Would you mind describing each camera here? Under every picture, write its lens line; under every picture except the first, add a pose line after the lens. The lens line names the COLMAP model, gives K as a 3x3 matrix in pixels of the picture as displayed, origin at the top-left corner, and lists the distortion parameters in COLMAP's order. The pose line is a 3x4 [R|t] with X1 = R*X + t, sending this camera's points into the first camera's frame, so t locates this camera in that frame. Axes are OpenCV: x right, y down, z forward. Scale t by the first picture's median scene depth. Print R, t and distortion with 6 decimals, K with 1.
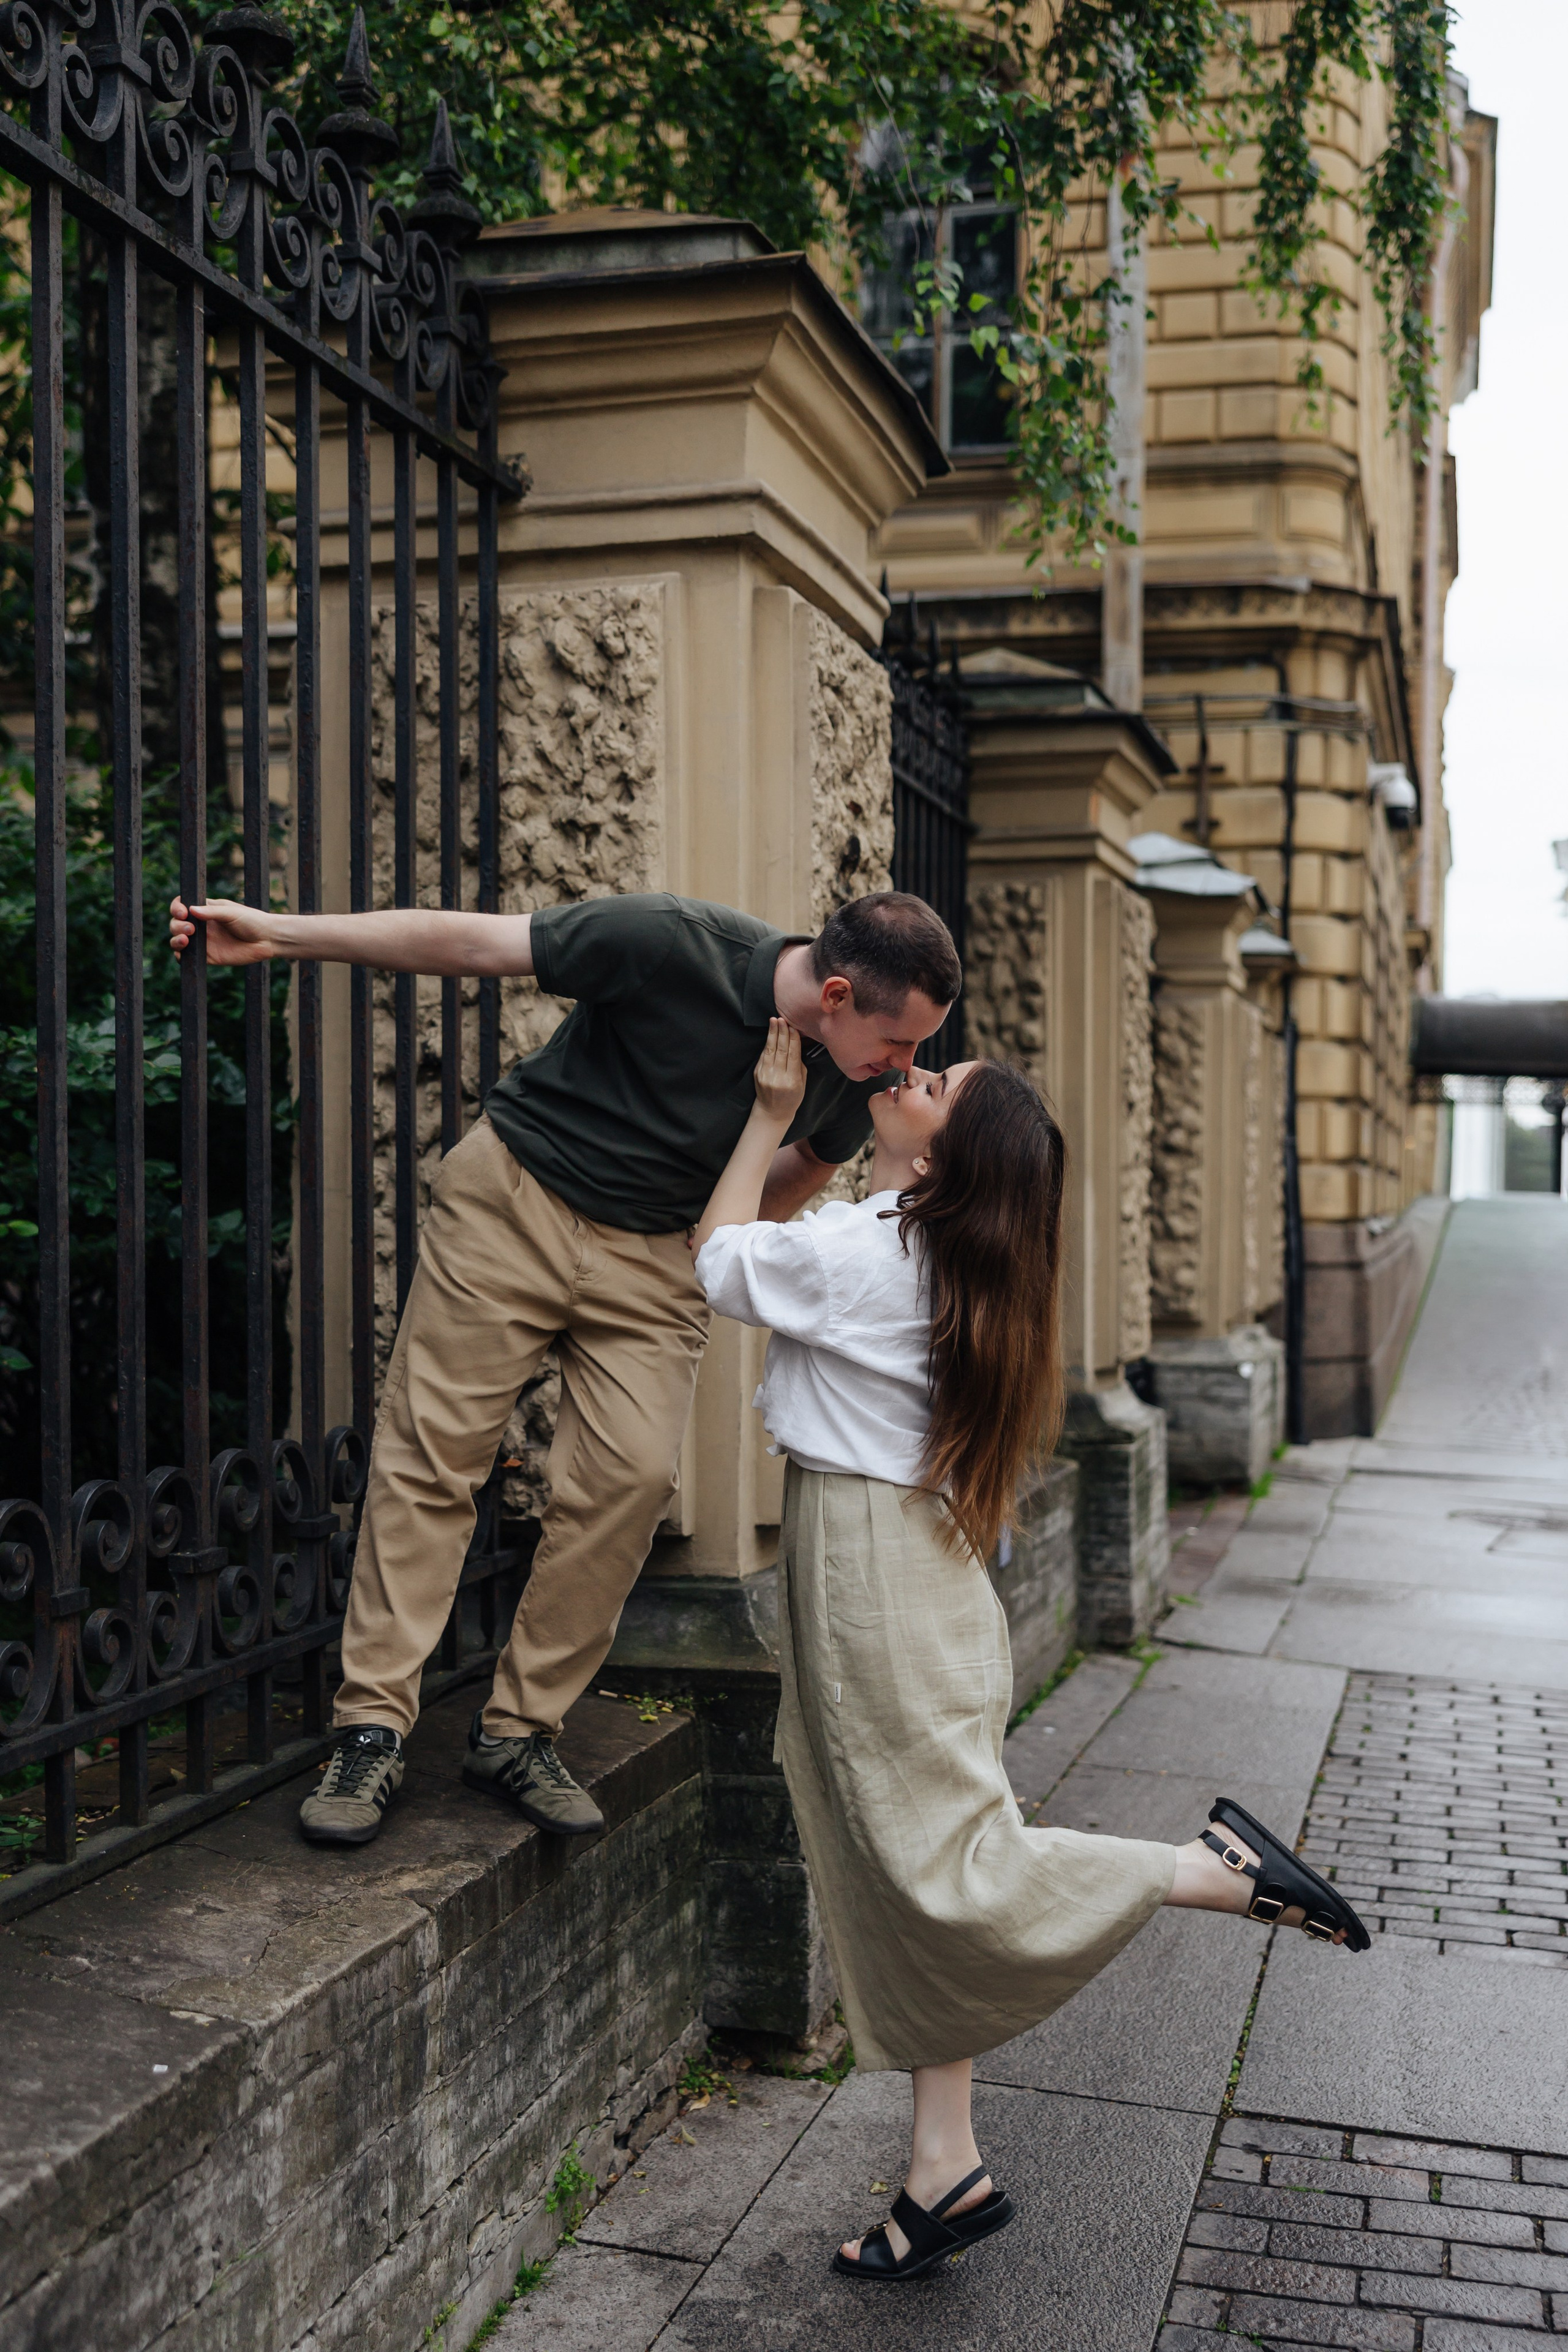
lens RADIAL K [[2426.6, 0, 784.0], [0, 2426.6, 1176.0], [0, 0, 1]] dist [0.003251, 0.025872]
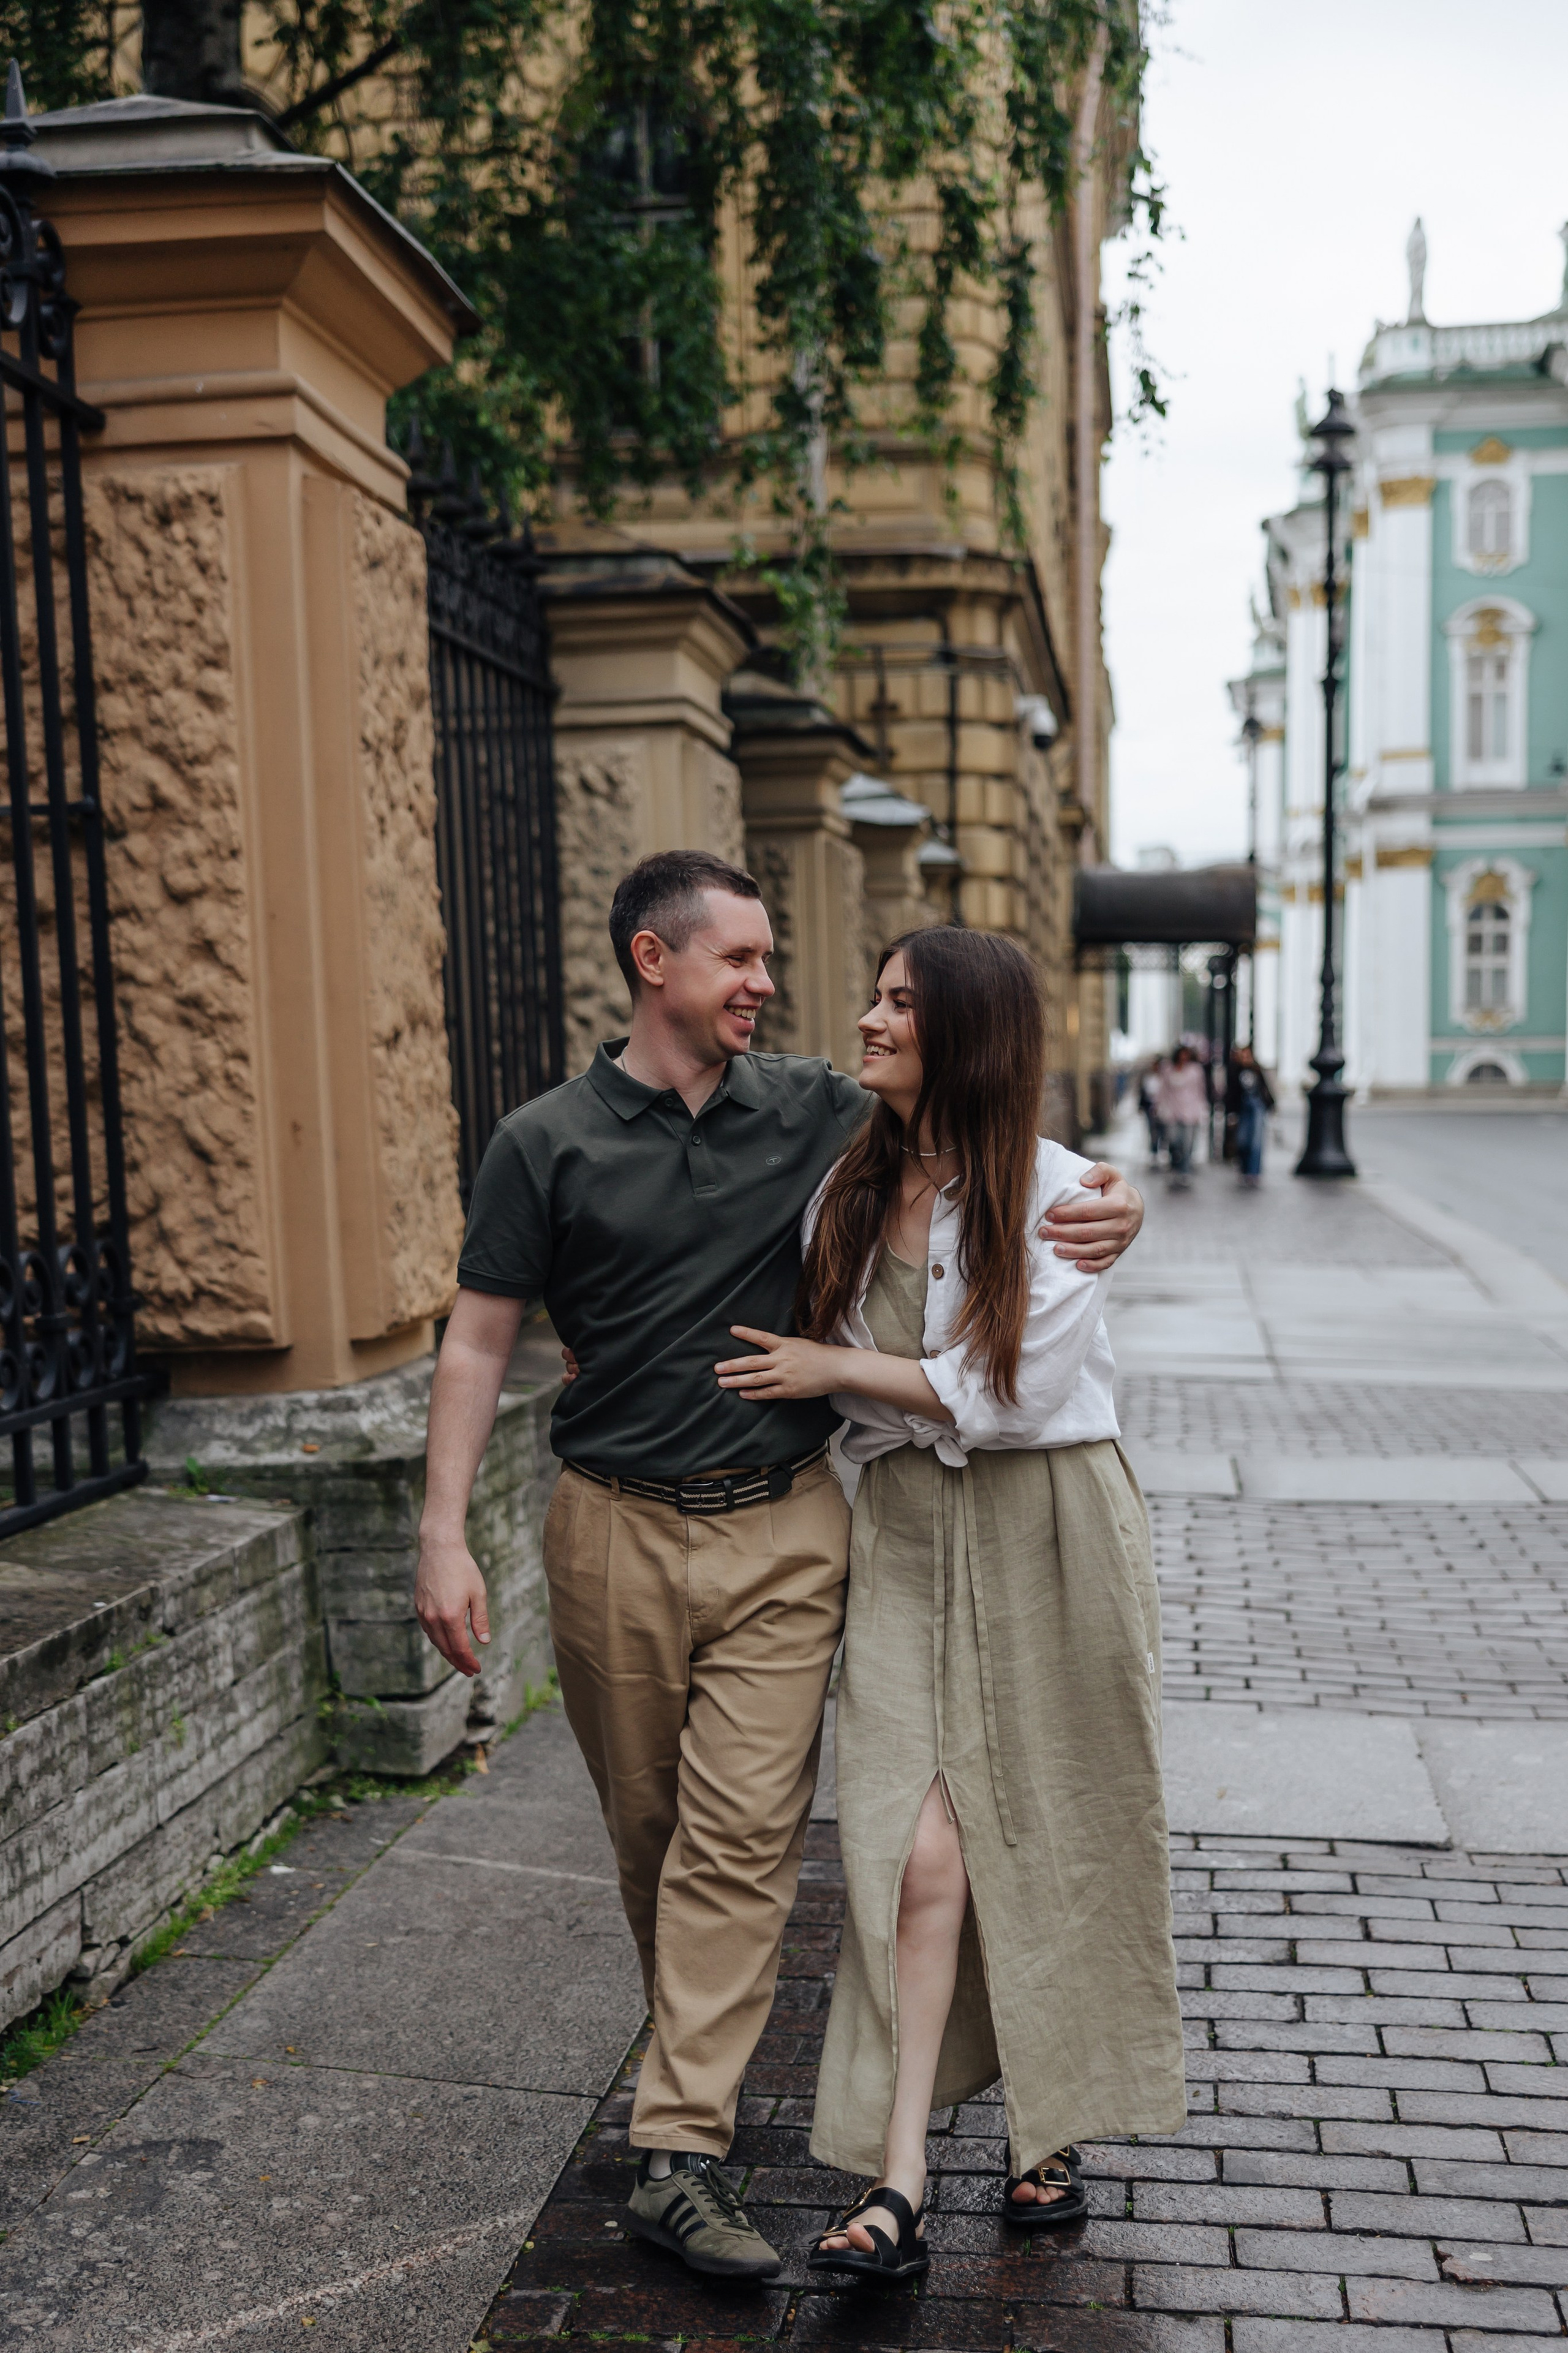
lens RADIAL K [[2755.0, 0, 795.4], [0, 2755.0, 1328.2], [0, 0, 1]] dist [0.002786, 0.029125]
pose [[0.989029, -0.047307, 0.139939, -0.195194], [0.033629, 0.994565, 0.098538, 0.008215], [-0.143840, -0.092751, 0.985245, -0.954500]]
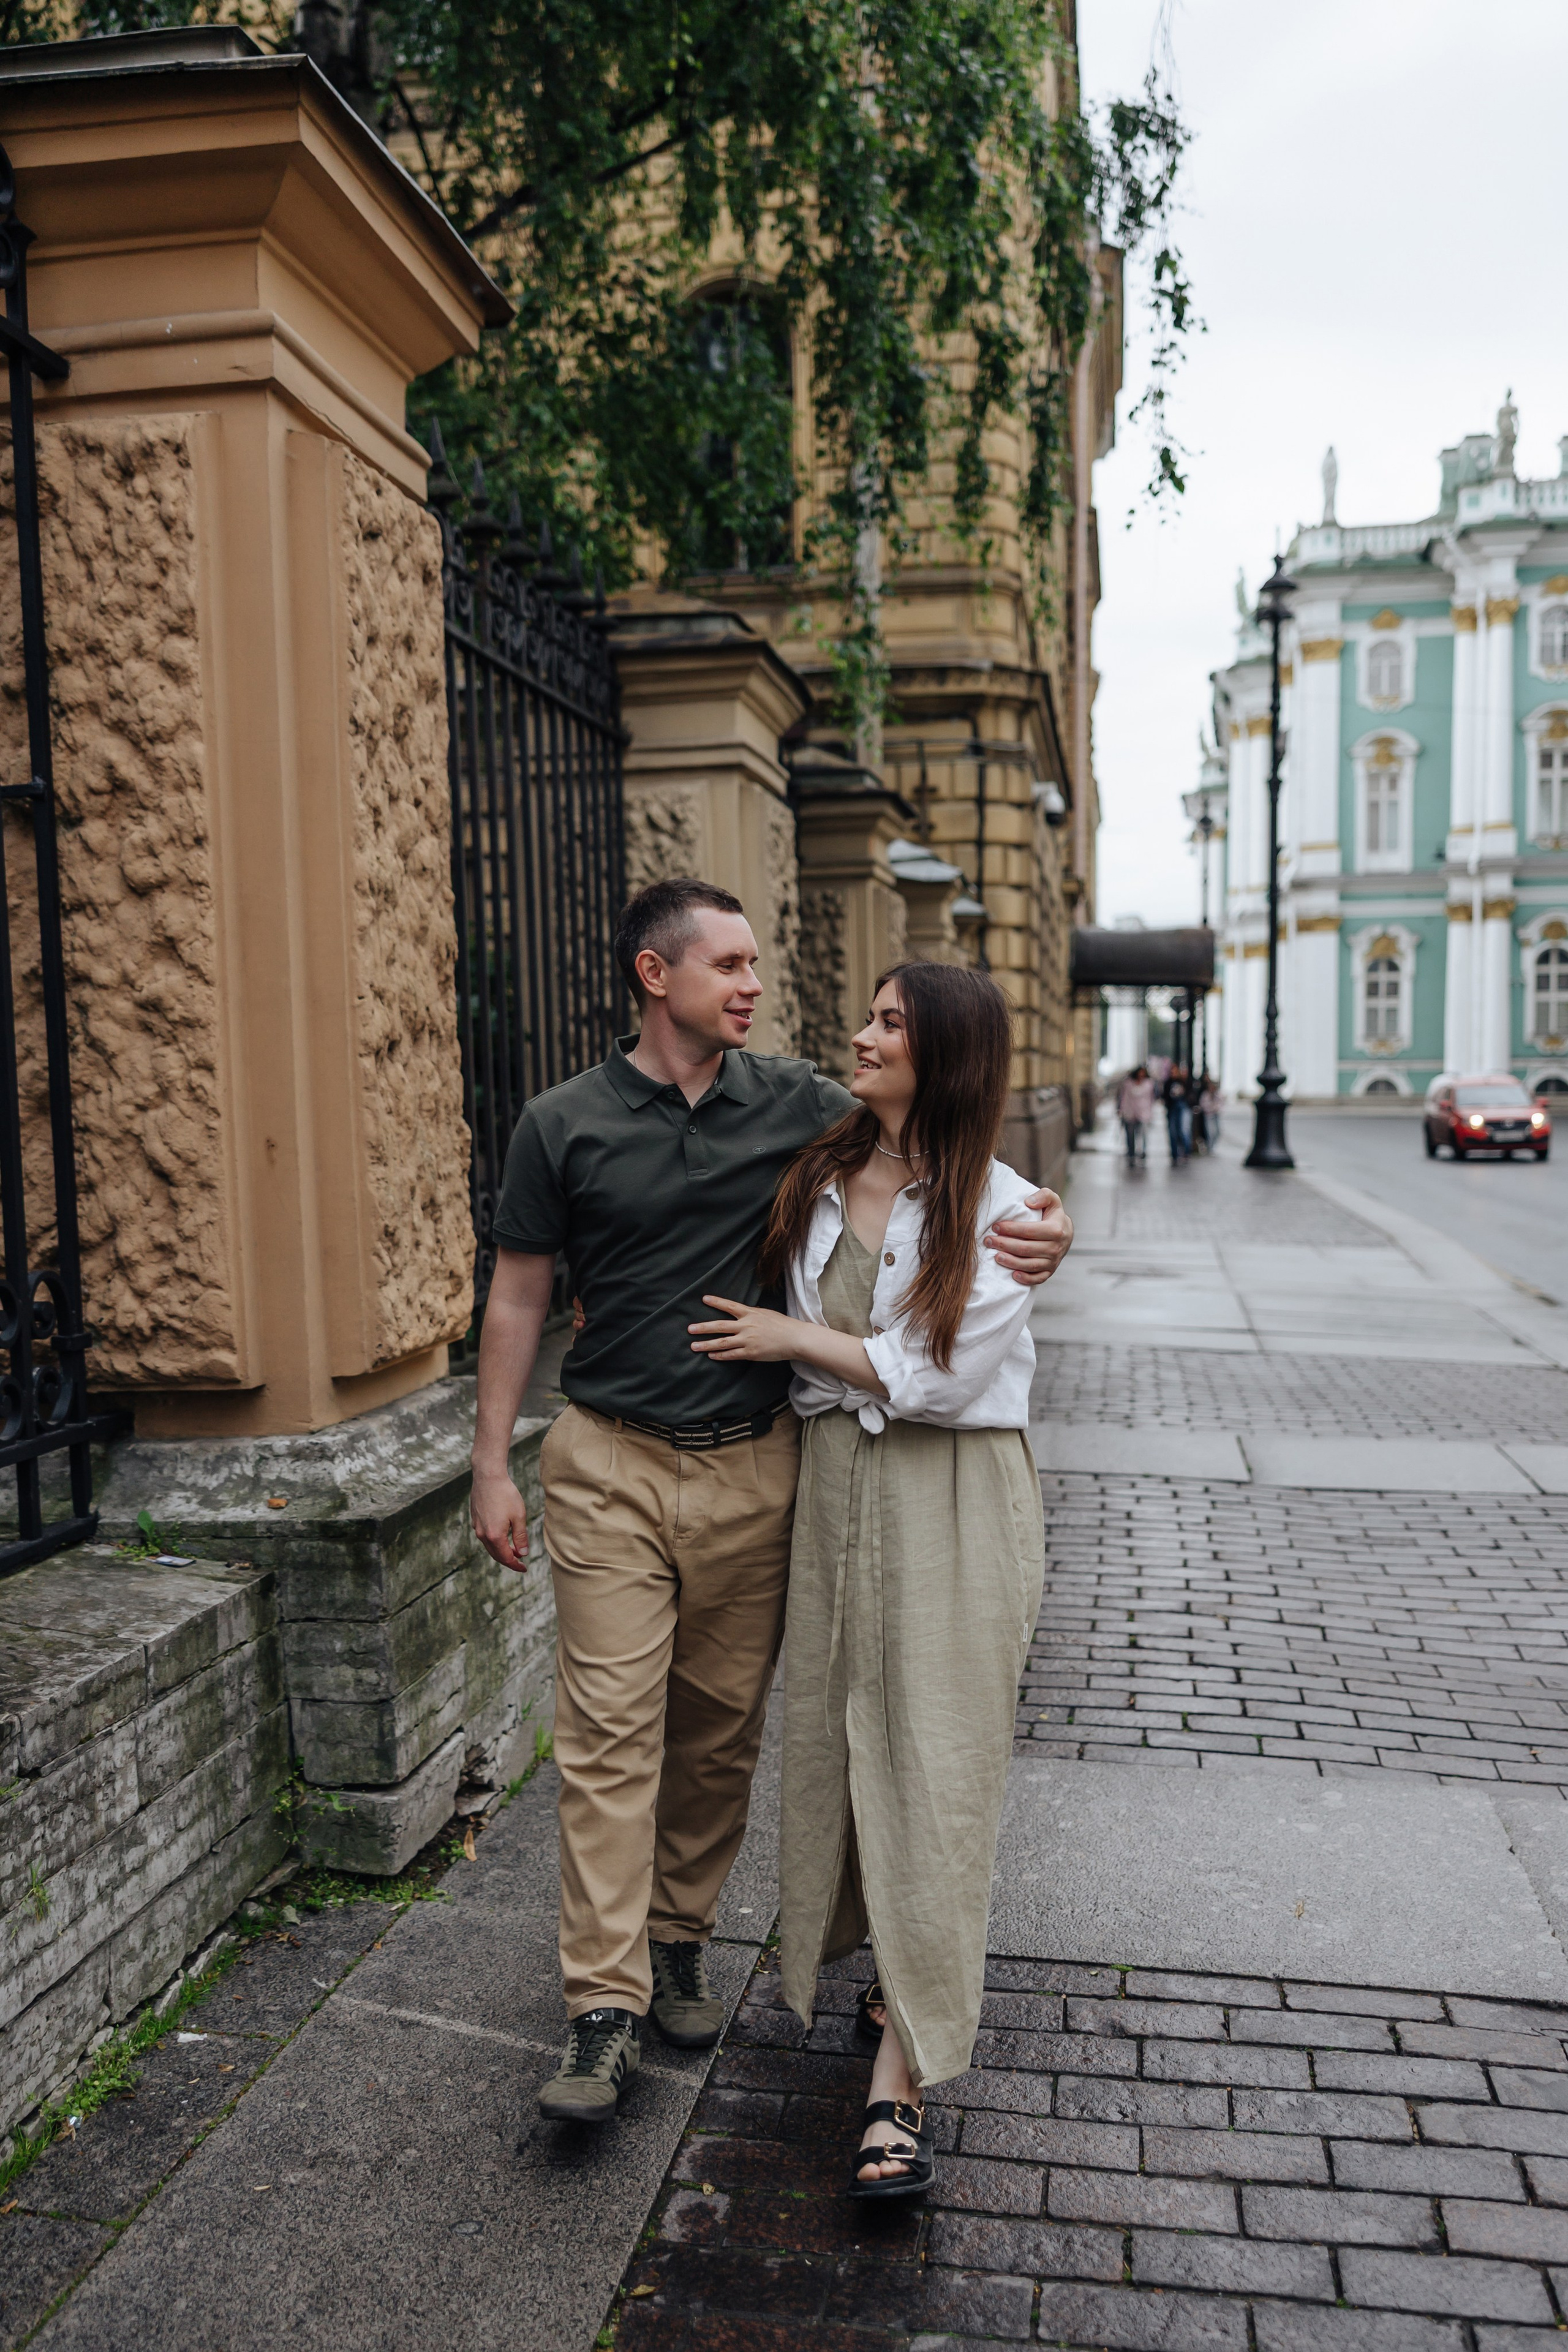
lens RADIAL K [[2014.8, 0, 755.8], [0, 2014.8, 1196.3], [0, 0, 1]] dist [-0.004799, 0.007764]
pose [[0.995251, -0.032505, 0.091756, -0.133378], [0.026951, 0.997765, 0.061140, 0.008840], [-0.093538, -0.058377, 0.993903, -0.608468]]
